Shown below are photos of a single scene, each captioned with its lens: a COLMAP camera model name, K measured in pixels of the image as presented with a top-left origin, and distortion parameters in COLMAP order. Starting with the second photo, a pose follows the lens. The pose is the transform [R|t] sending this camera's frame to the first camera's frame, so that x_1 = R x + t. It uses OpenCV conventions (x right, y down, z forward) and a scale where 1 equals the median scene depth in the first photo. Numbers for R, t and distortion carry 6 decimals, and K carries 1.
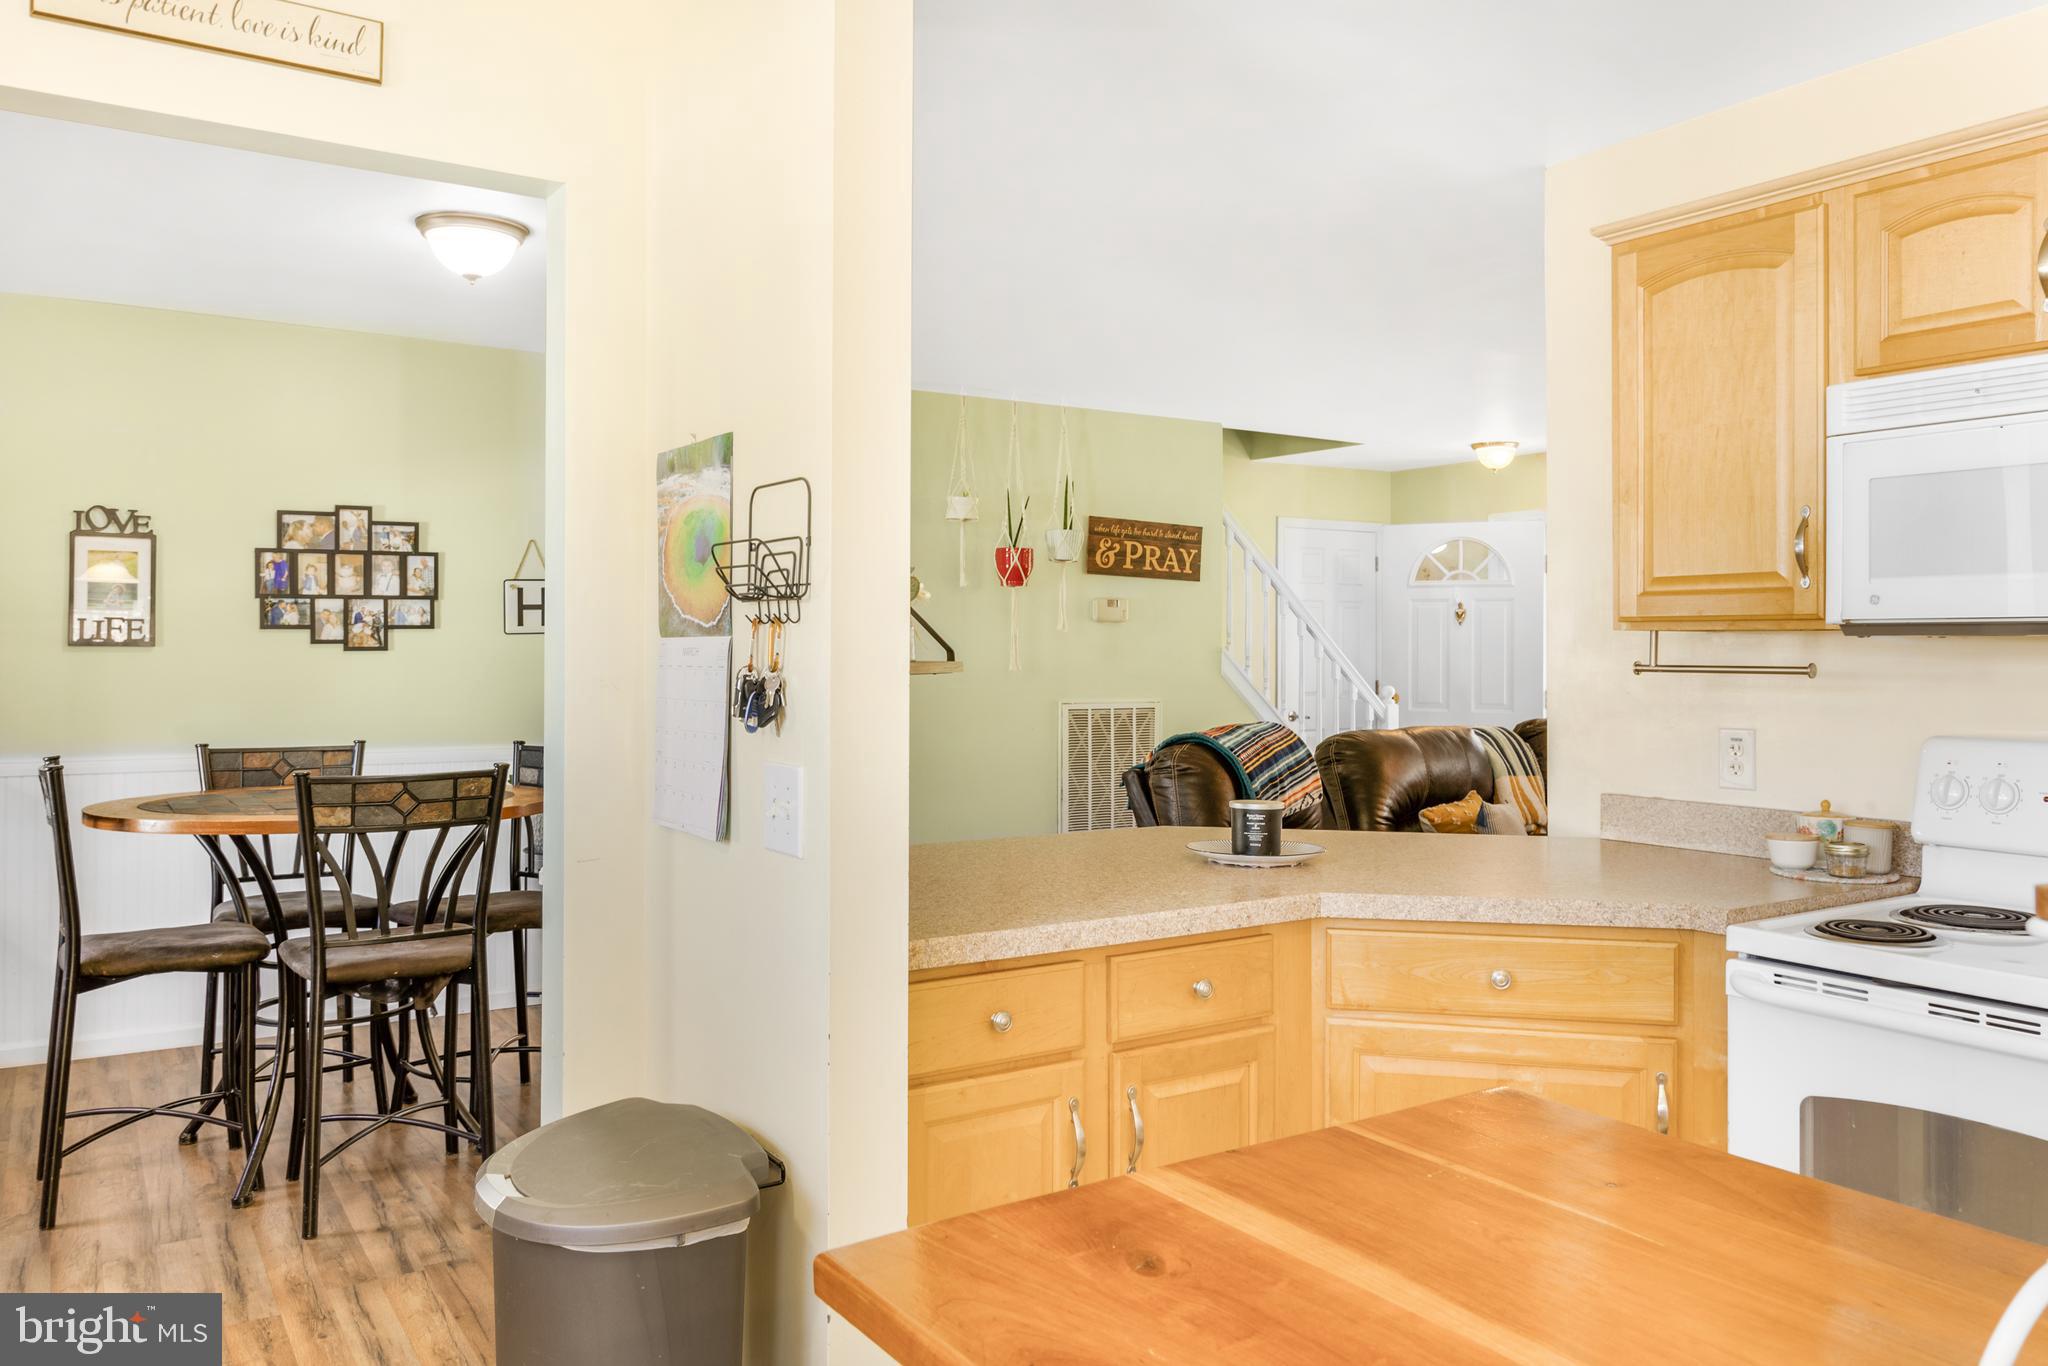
lens RADIAL K [[1498.1, 0, 1041.3], [0, 1498.1, 639.9], [0, 0, 1]] dist [-0.024867, 0.011105]
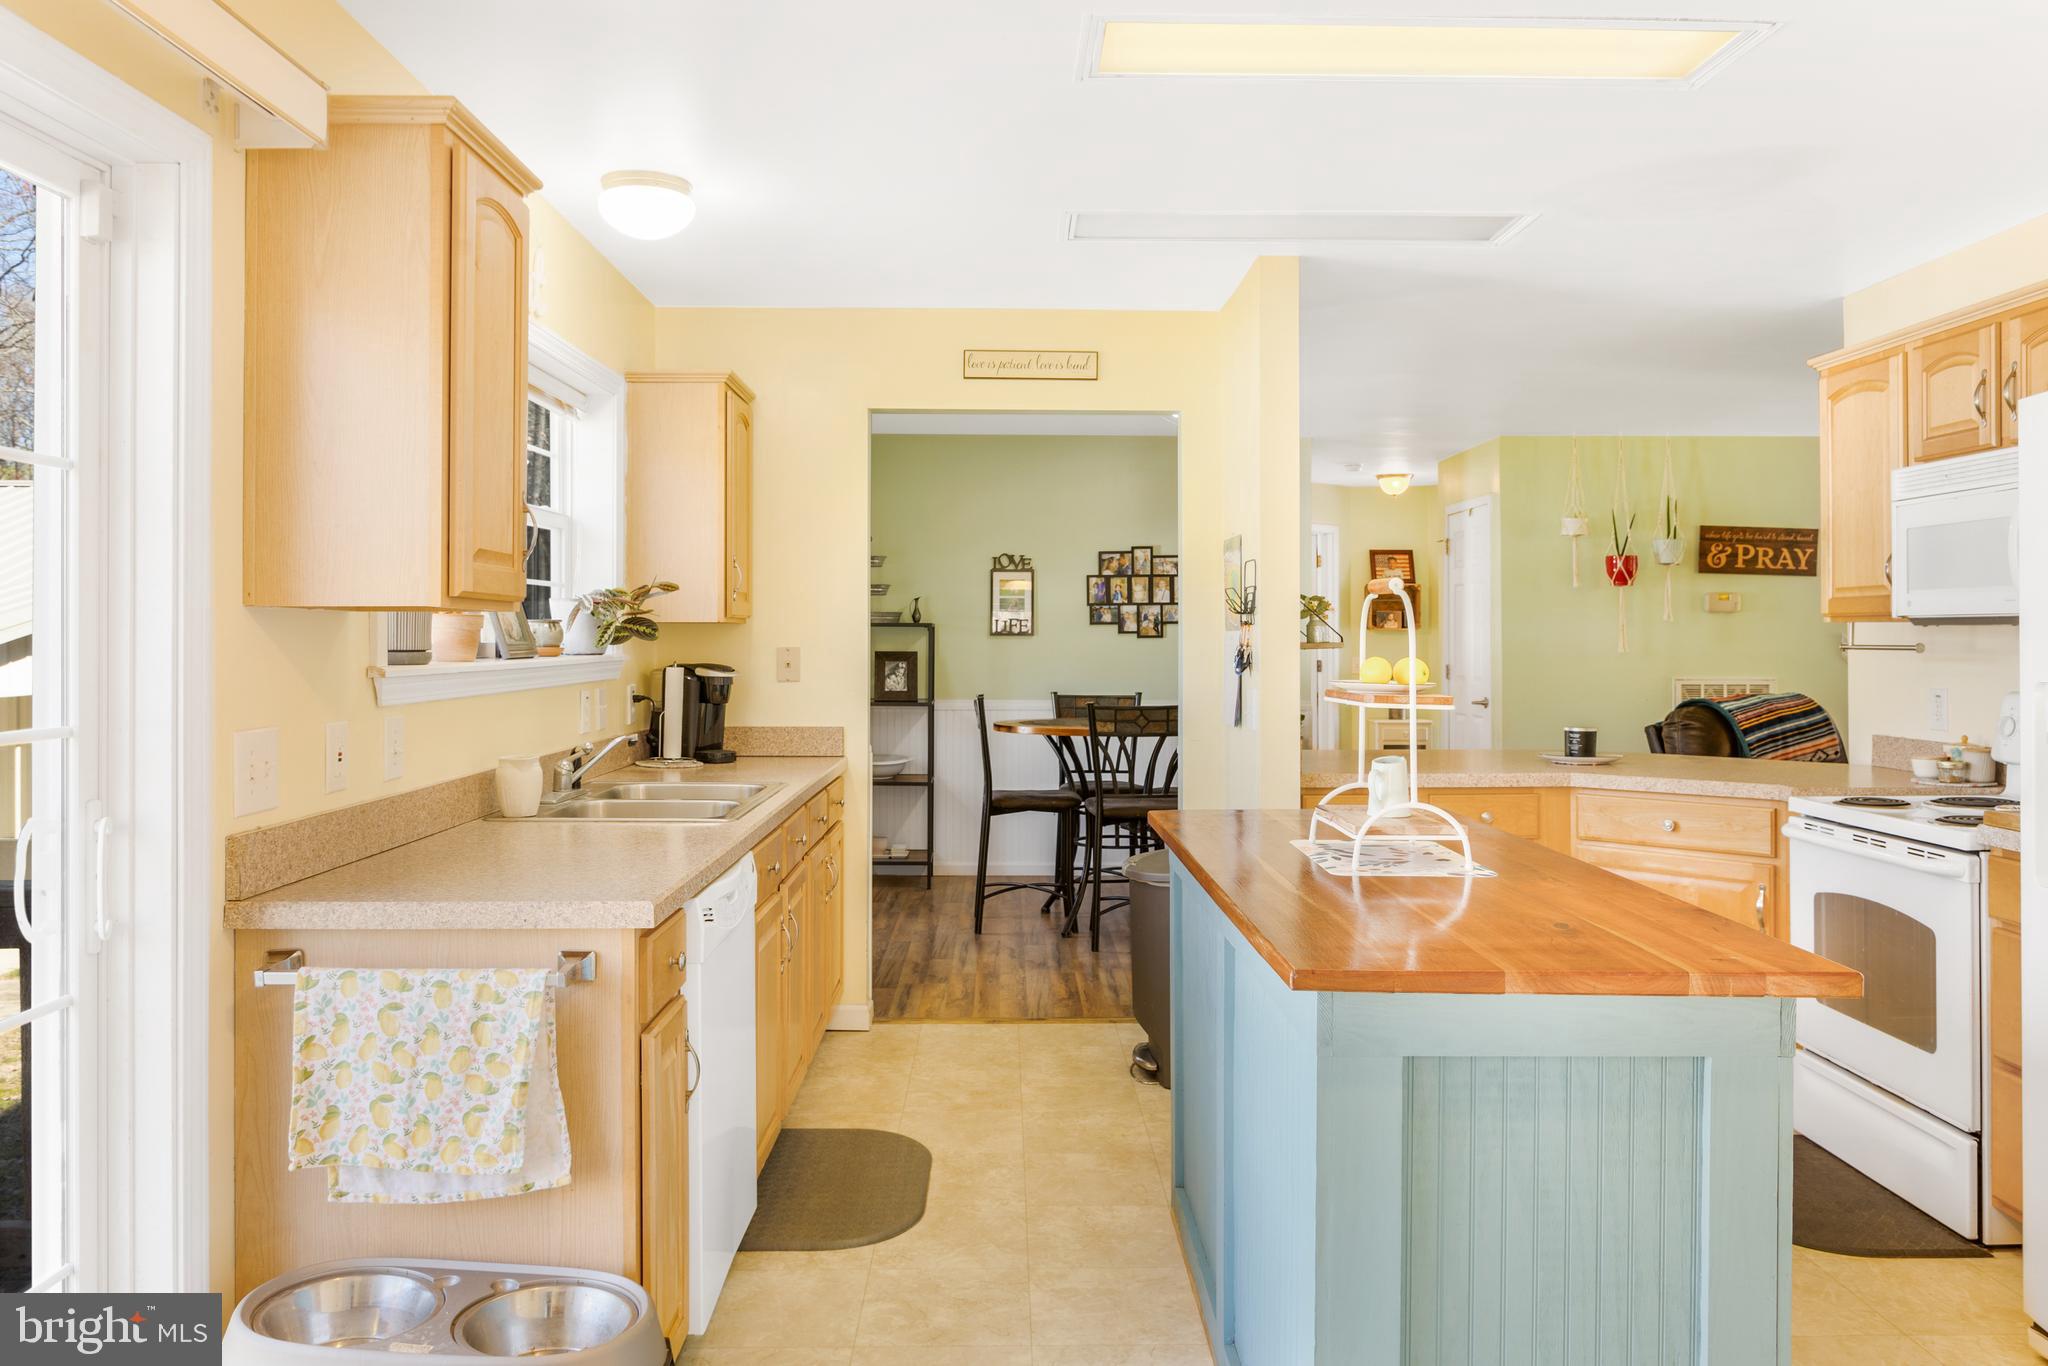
lens RADIAL K [[1498.1, 0, 1027.4], [0, 1498.1, 625.8], [0, 0, 1]] dist [-0.024867, 0.011105]
pose [[0.843679, -0.006711, -0.536805, 0.297901], [0.006142, 0.999977, -0.002847, -0.001921], [0.536812, -0.000895, 0.843701, -0.420348]]
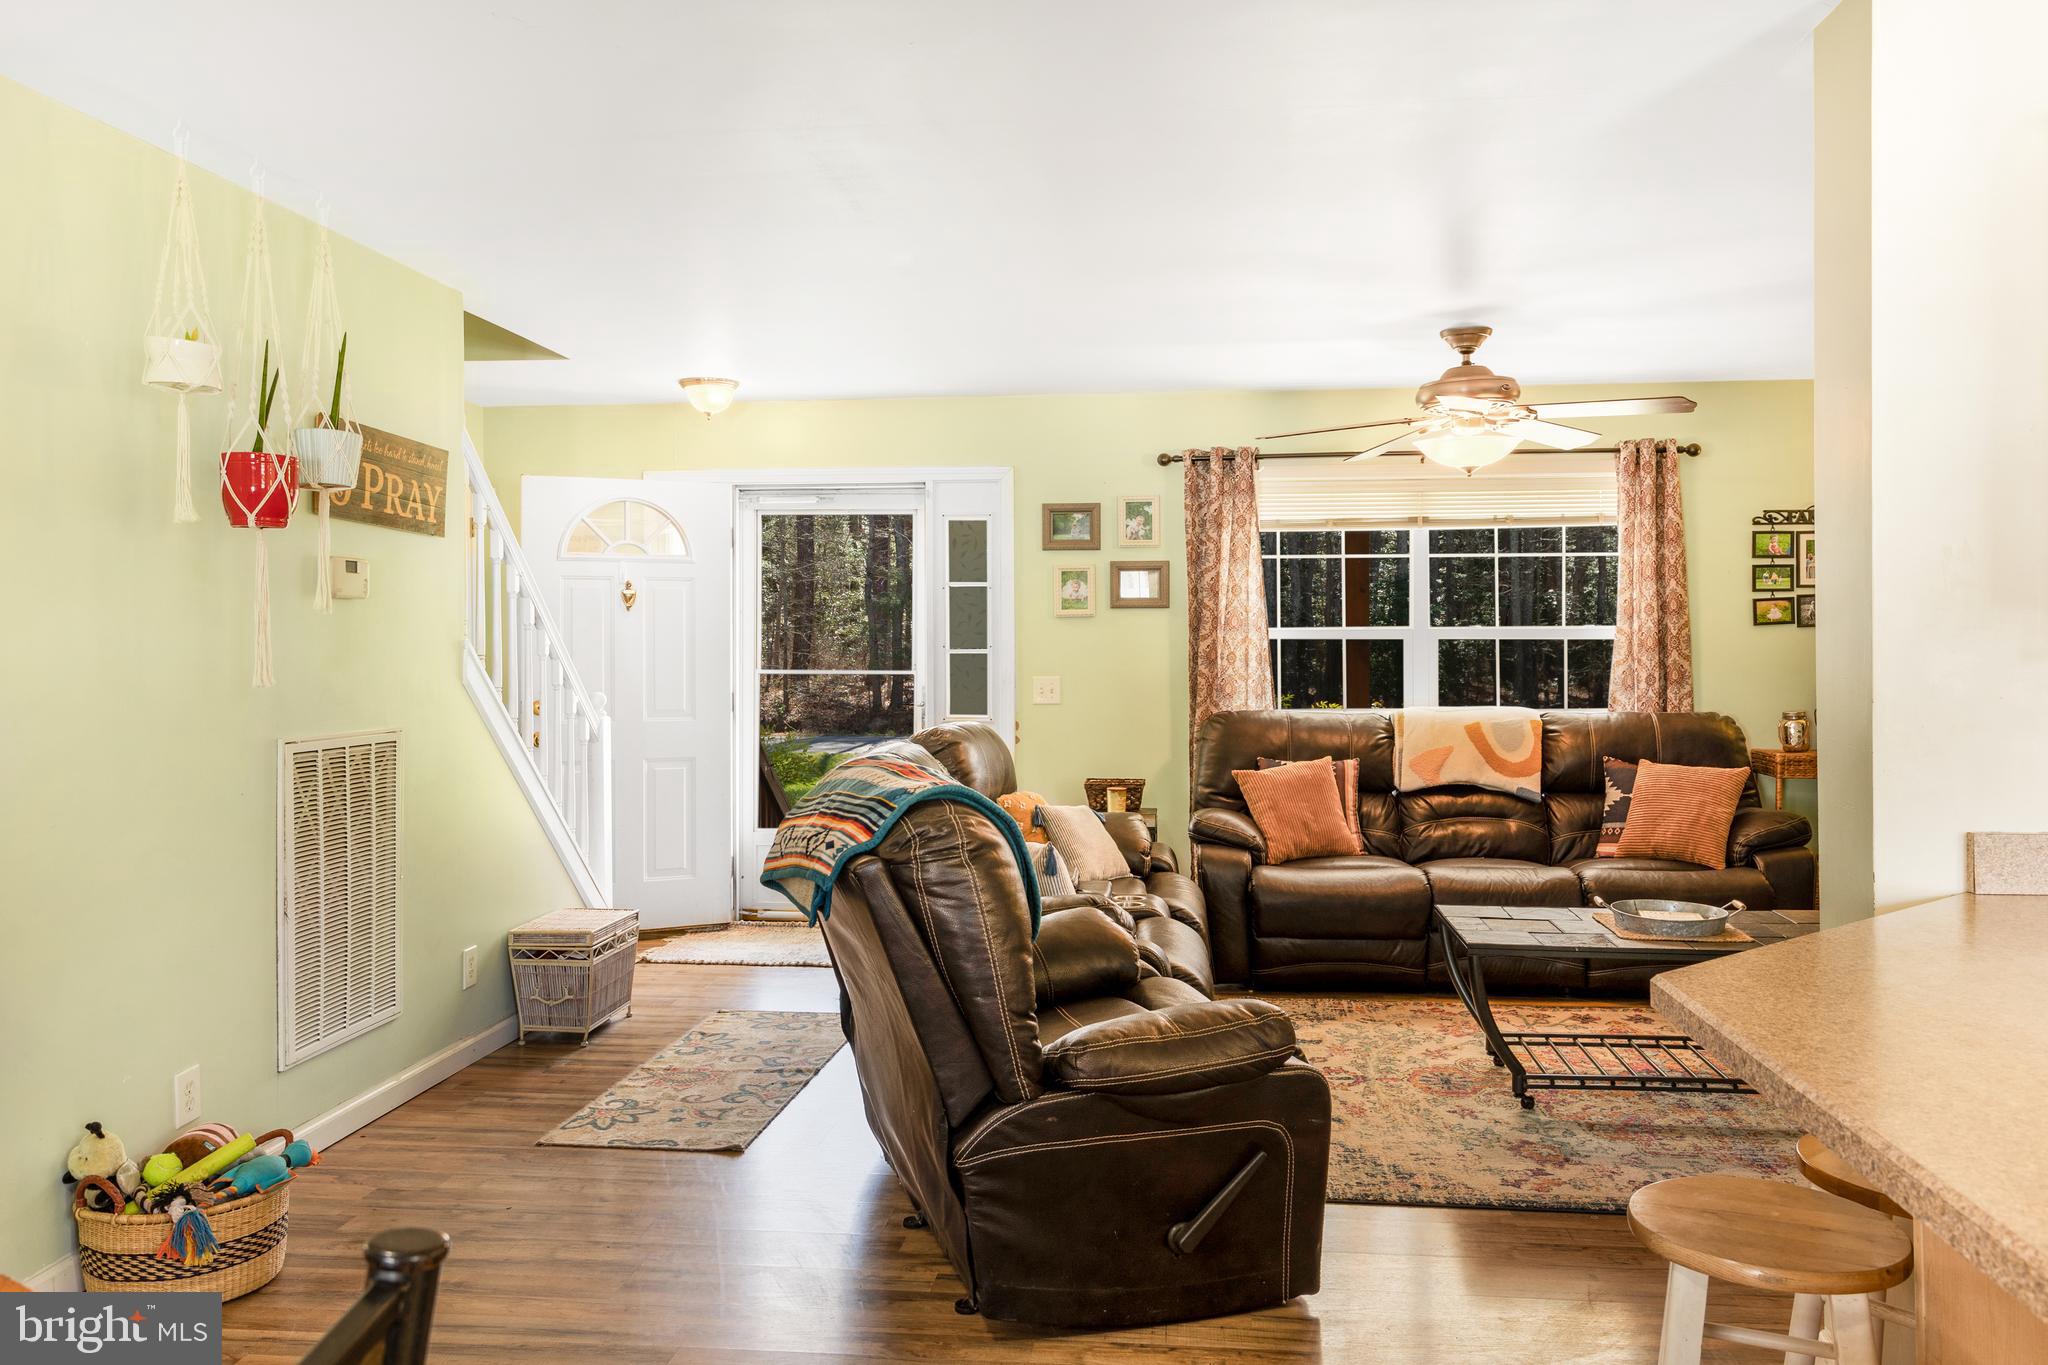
lens RADIAL K [[1498.1, 0, 1025.9], [0, 1498.1, 672.5], [0, 0, 1]] dist [-0.024867, 0.011105]
pose [[0.647437, -0.023791, 0.761747, -0.312825], [0.004177, 0.999608, 0.027670, 0.002838], [-0.762107, -0.014733, 0.647283, 0.571783]]
